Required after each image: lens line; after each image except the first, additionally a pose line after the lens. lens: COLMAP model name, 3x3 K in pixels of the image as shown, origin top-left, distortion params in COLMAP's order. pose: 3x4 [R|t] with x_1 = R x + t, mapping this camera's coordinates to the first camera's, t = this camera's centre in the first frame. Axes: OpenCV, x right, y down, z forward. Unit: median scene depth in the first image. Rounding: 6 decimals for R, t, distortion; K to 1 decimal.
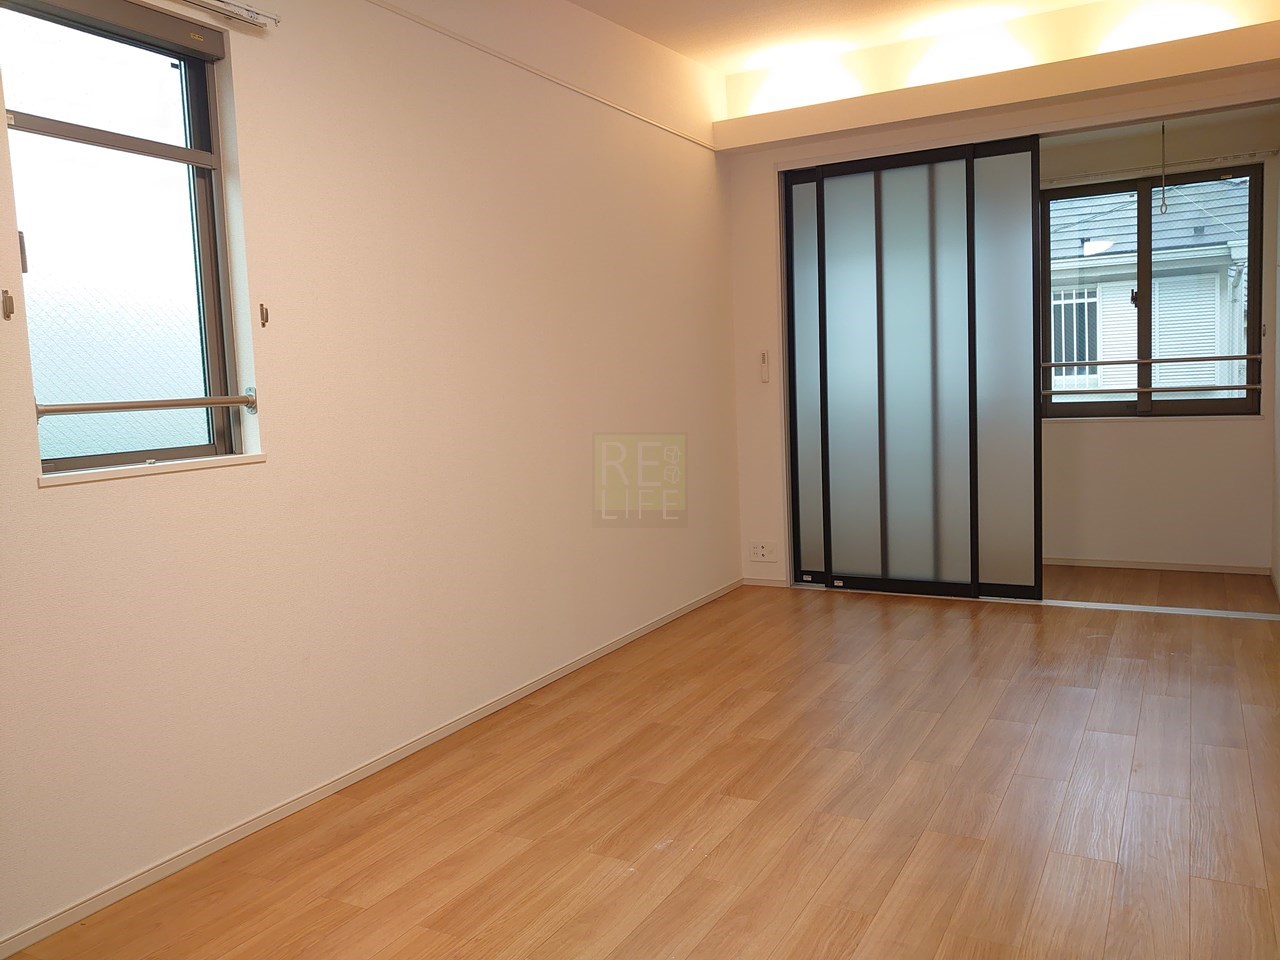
lens RADIAL K [[996.9, 0, 640.6], [0, 996.9, 478.2], [0, 0, 1]] dist [-0.013212, -0.003439]
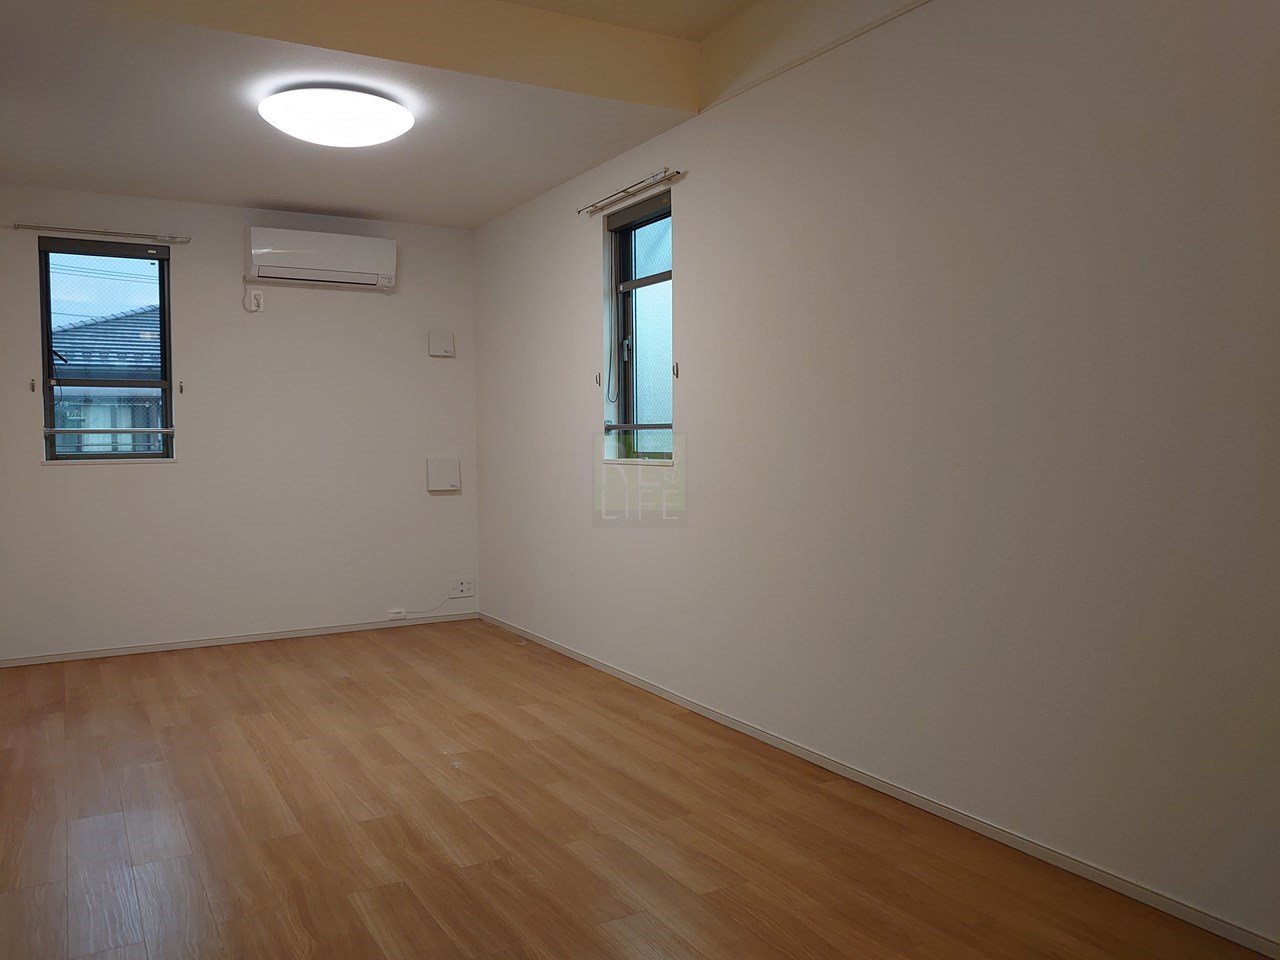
lens RADIAL K [[996.9, 0, 640.2], [0, 996.9, 478.8], [0, 0, 1]] dist [-0.013212, -0.003439]
pose [[-0.505991, 0.092663, -0.857547, 0.962315], [-0.052263, 0.989092, 0.137714, -0.204449], [0.860954, 0.114500, -0.495629, 1.732277]]
